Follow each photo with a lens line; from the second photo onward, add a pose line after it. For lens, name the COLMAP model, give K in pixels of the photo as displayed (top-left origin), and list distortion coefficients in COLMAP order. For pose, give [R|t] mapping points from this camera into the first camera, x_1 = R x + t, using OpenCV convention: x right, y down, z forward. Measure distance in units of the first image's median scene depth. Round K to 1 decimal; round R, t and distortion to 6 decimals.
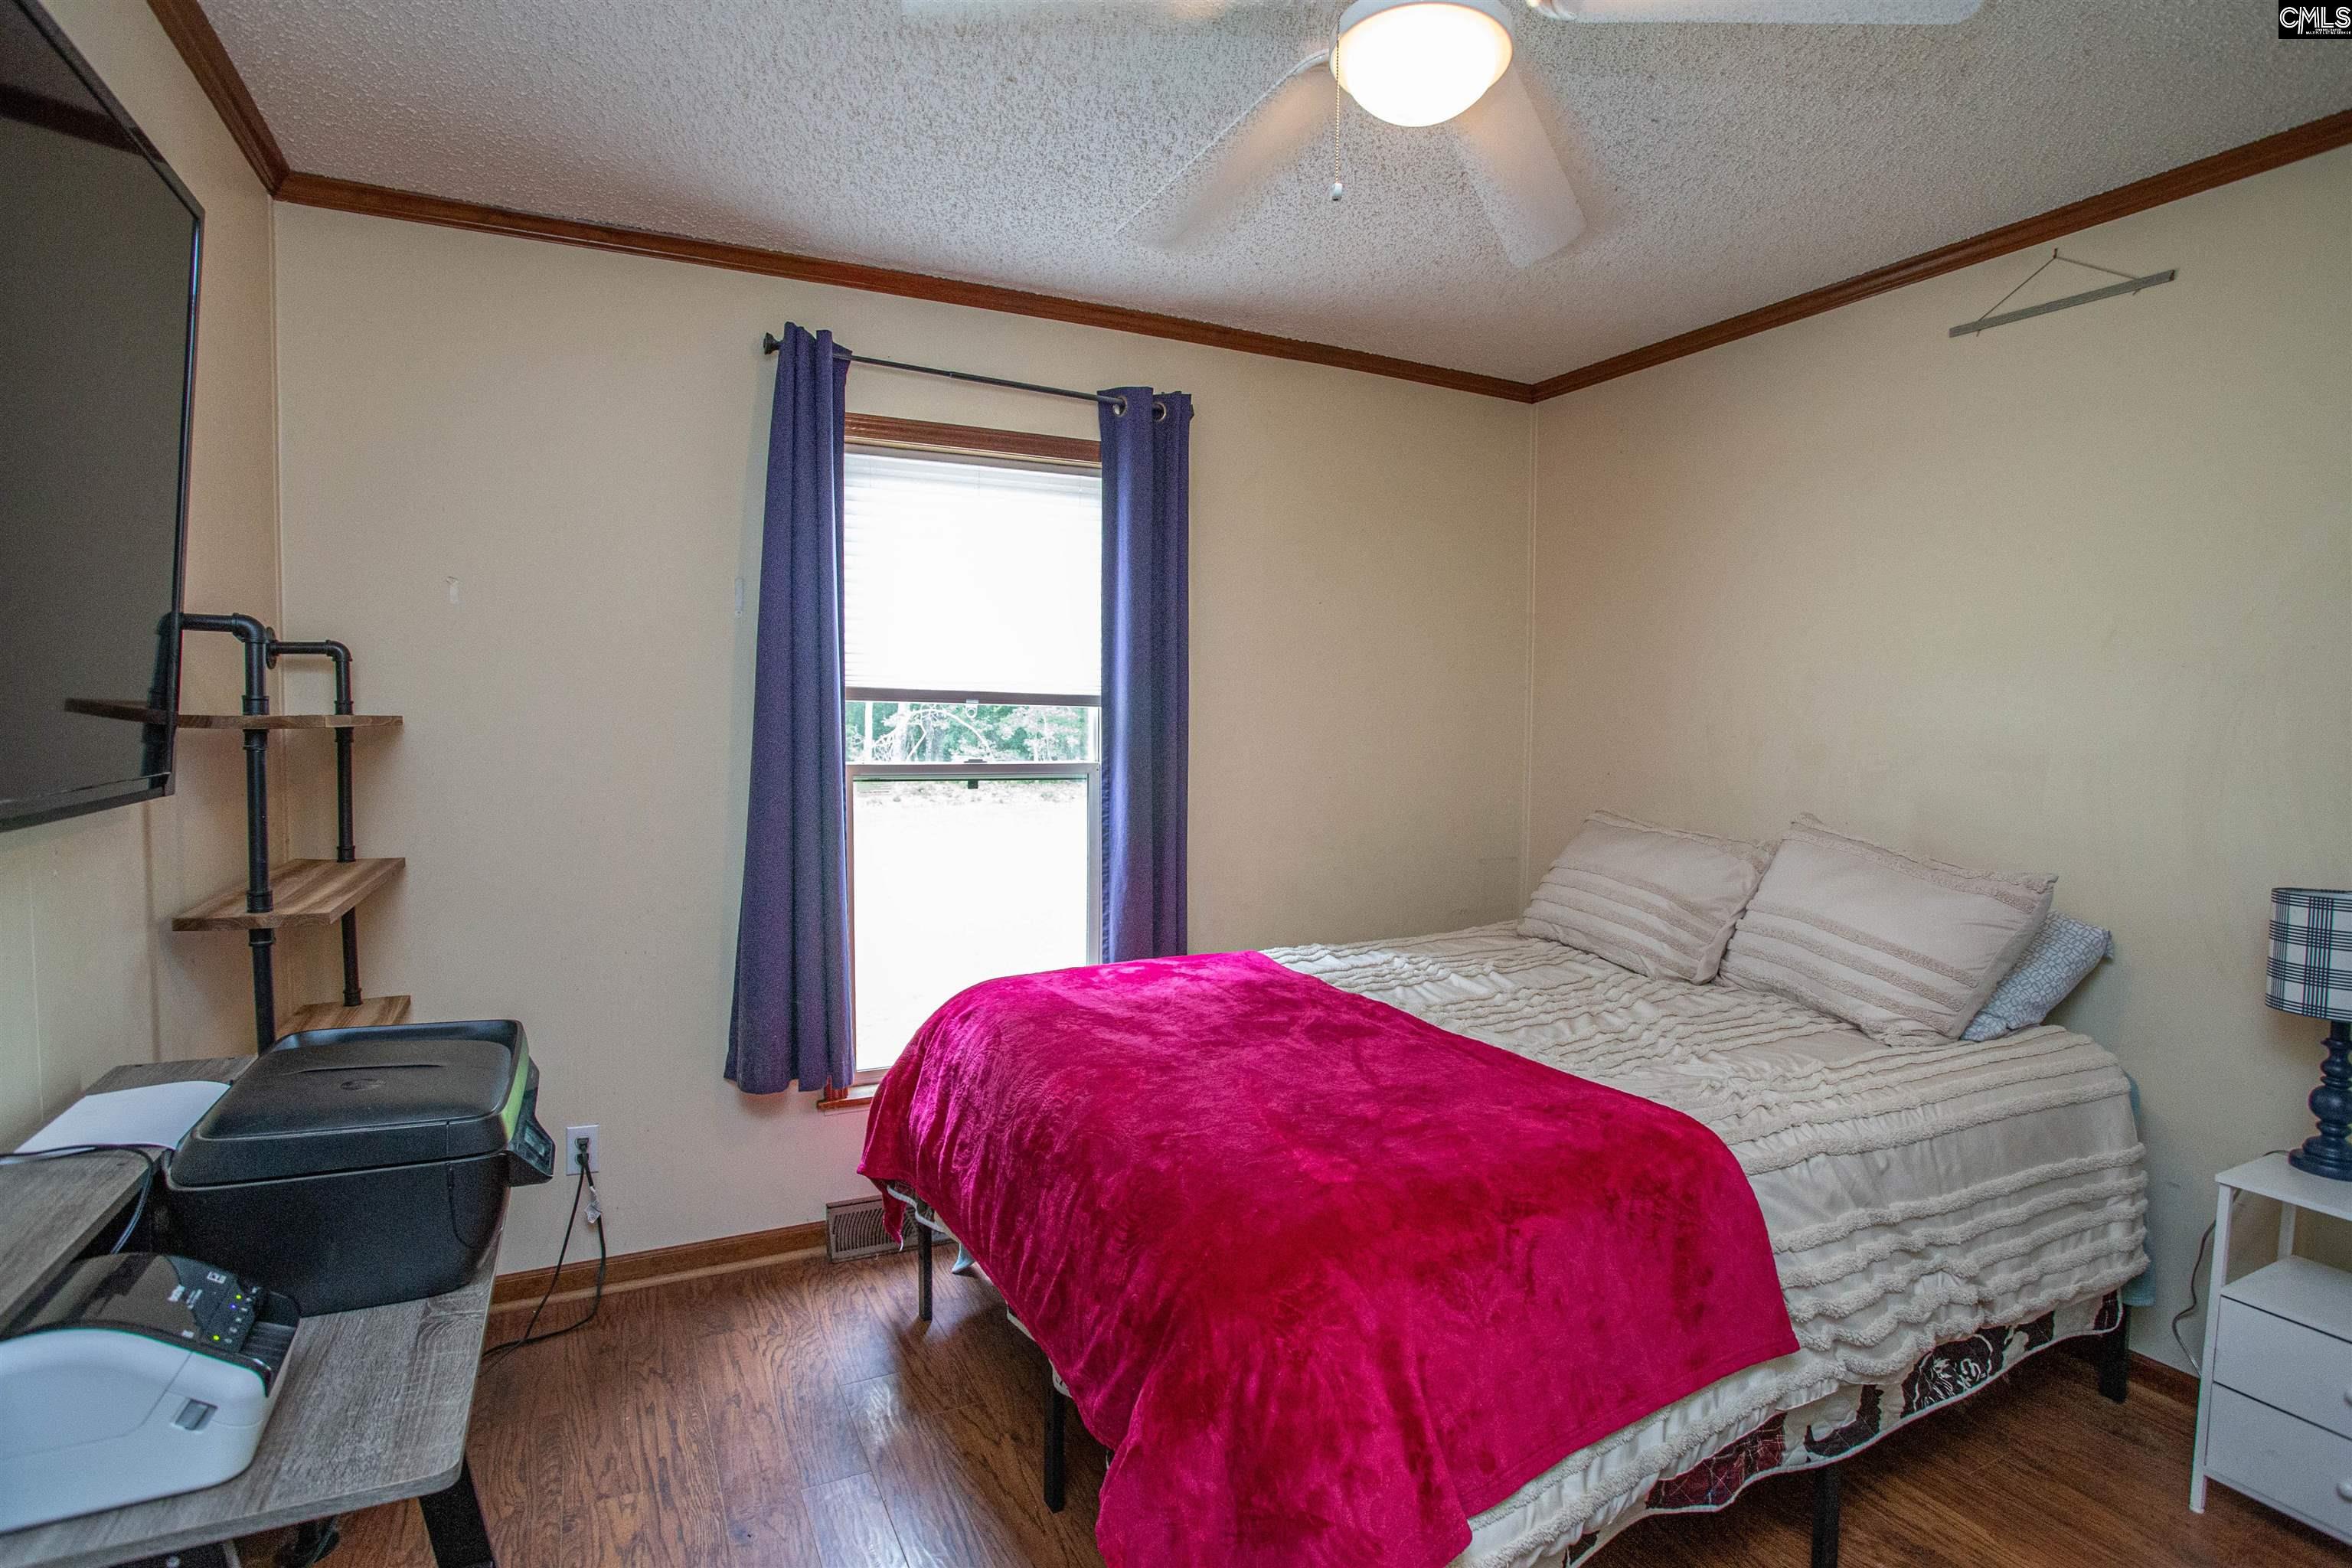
lens RADIAL K [[1201.4, 0, 1183.7], [0, 1201.4, 780.1], [0, 0, 1]] dist [-0.079427, 0.036455]
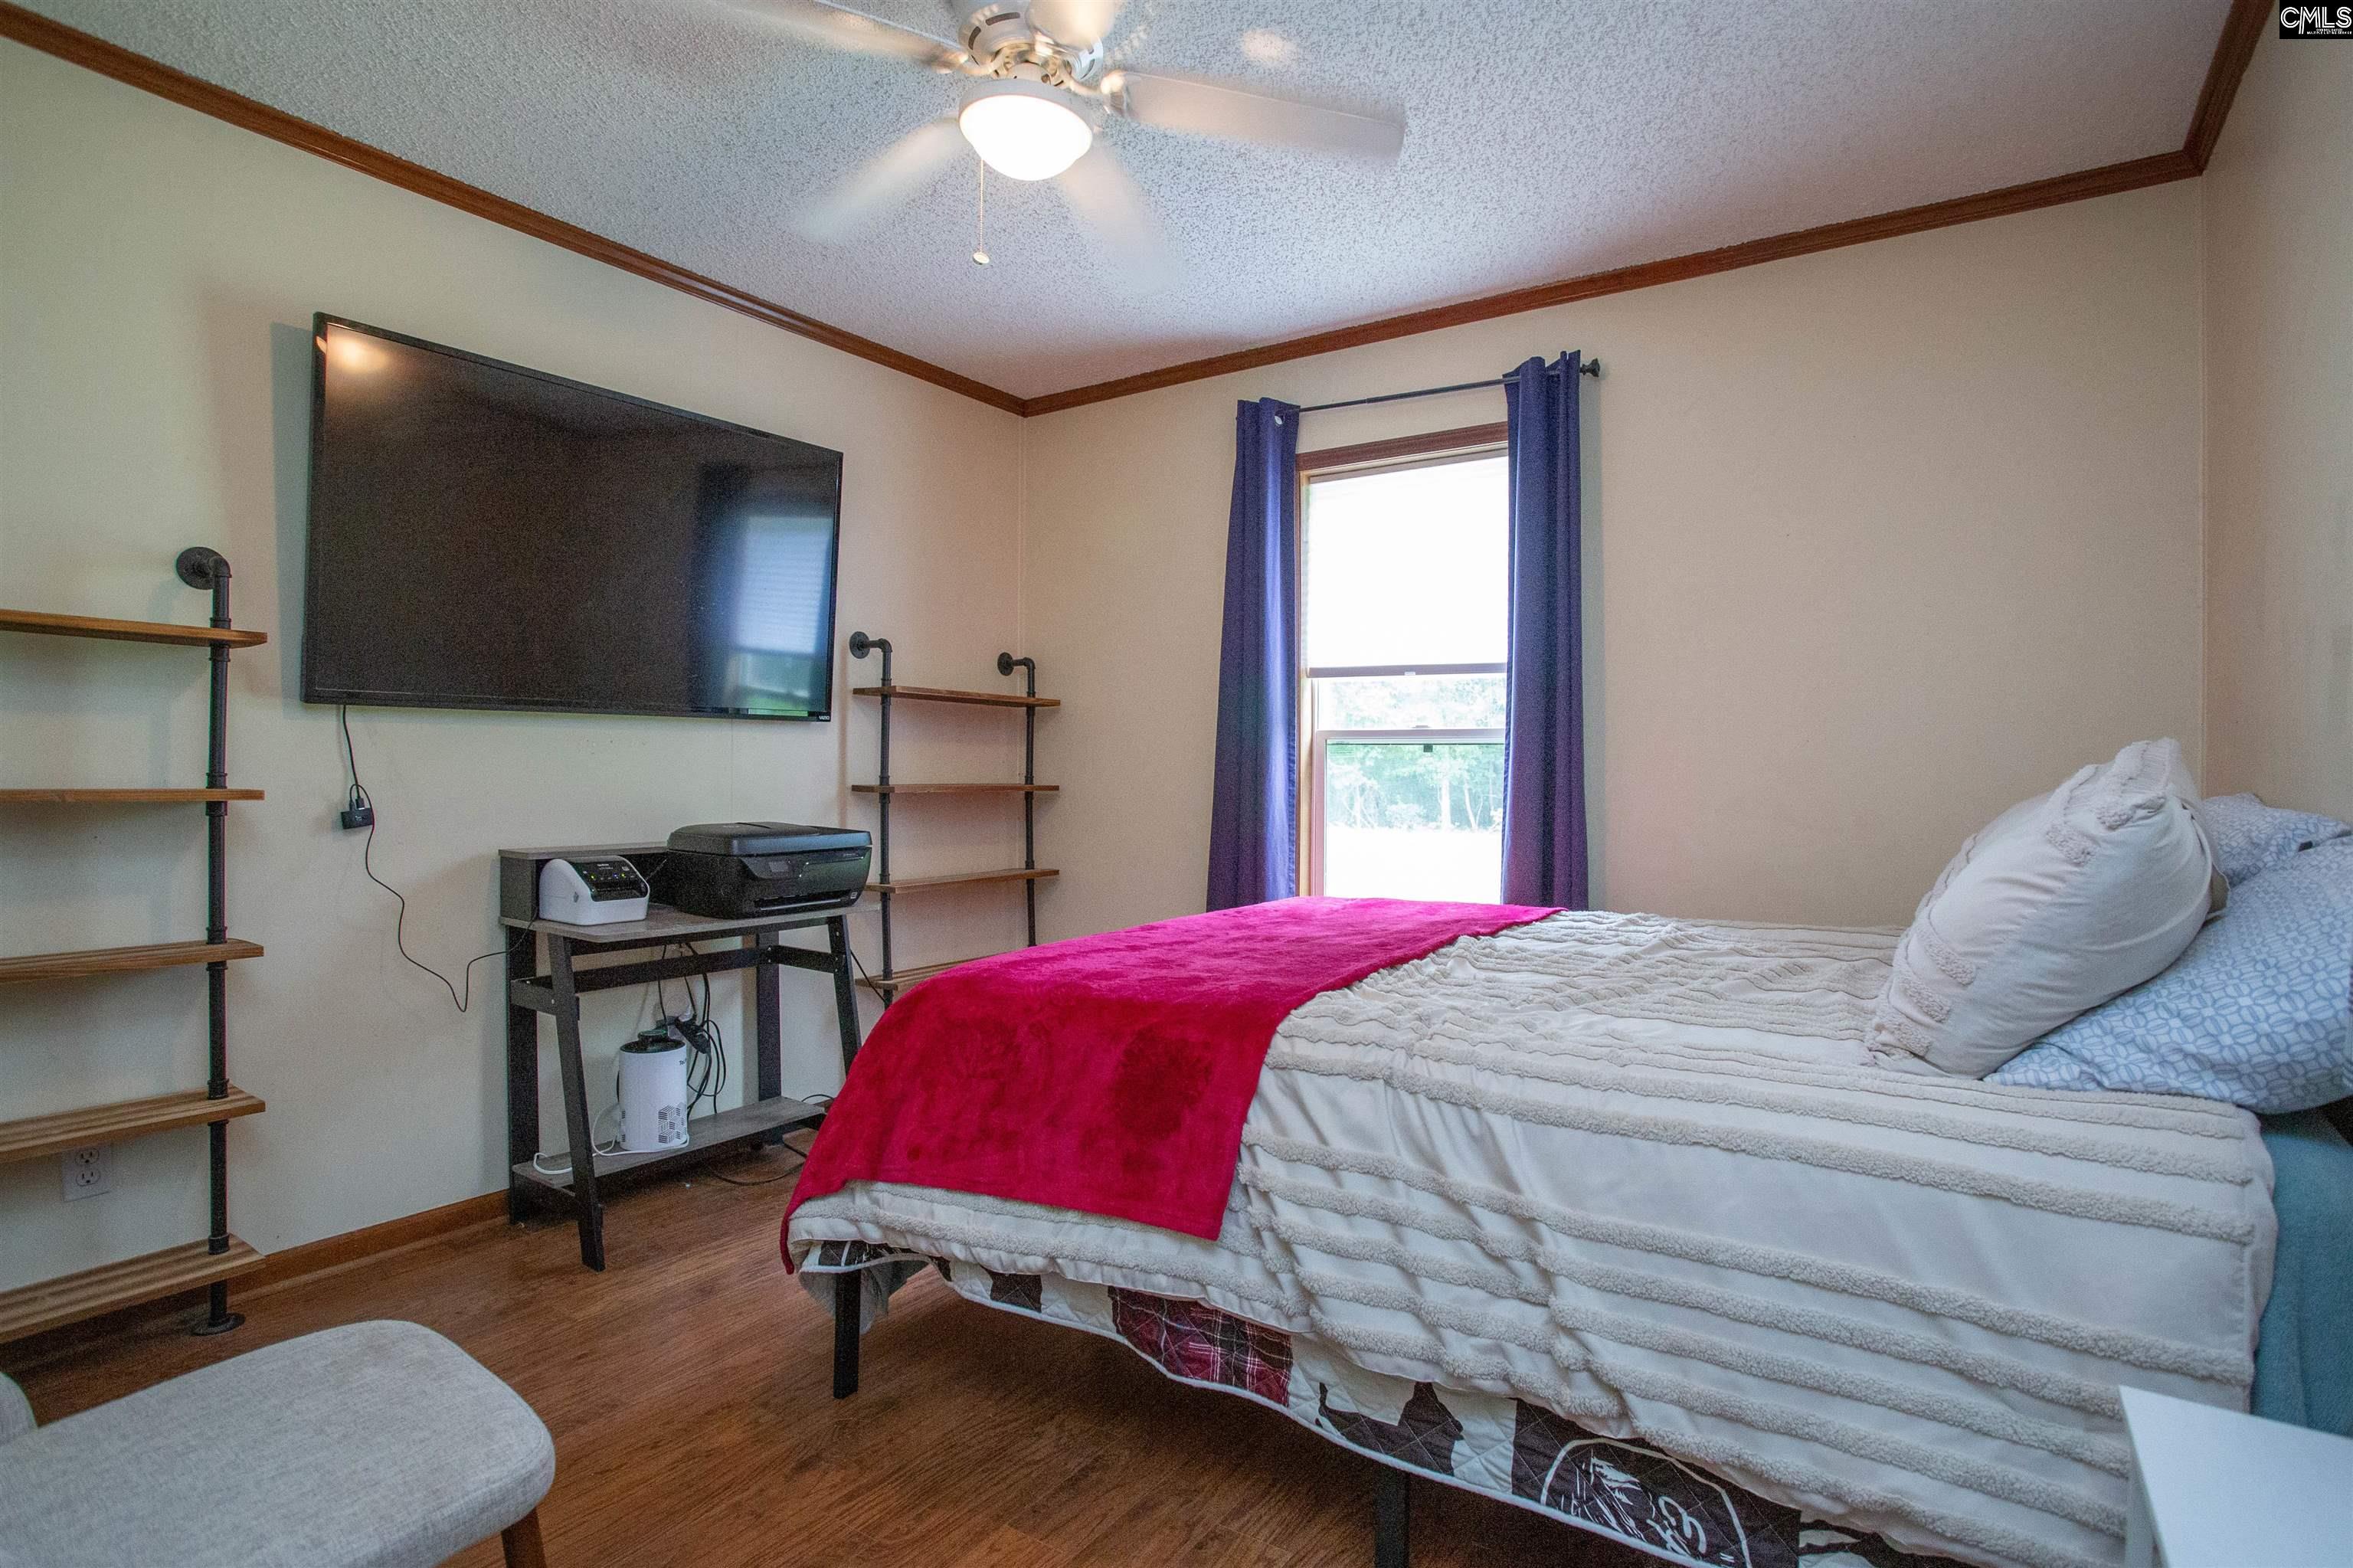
lens RADIAL K [[1202.0, 0, 1184.2], [0, 1202.0, 780.1], [0, 0, 1]] dist [-0.079427, 0.036455]
pose [[0.484939, -0.001354, -0.874547, 0.766118], [-0.053302, 0.998094, -0.031101, 0.087649], [0.872922, 0.061697, 0.483942, 0.281959]]
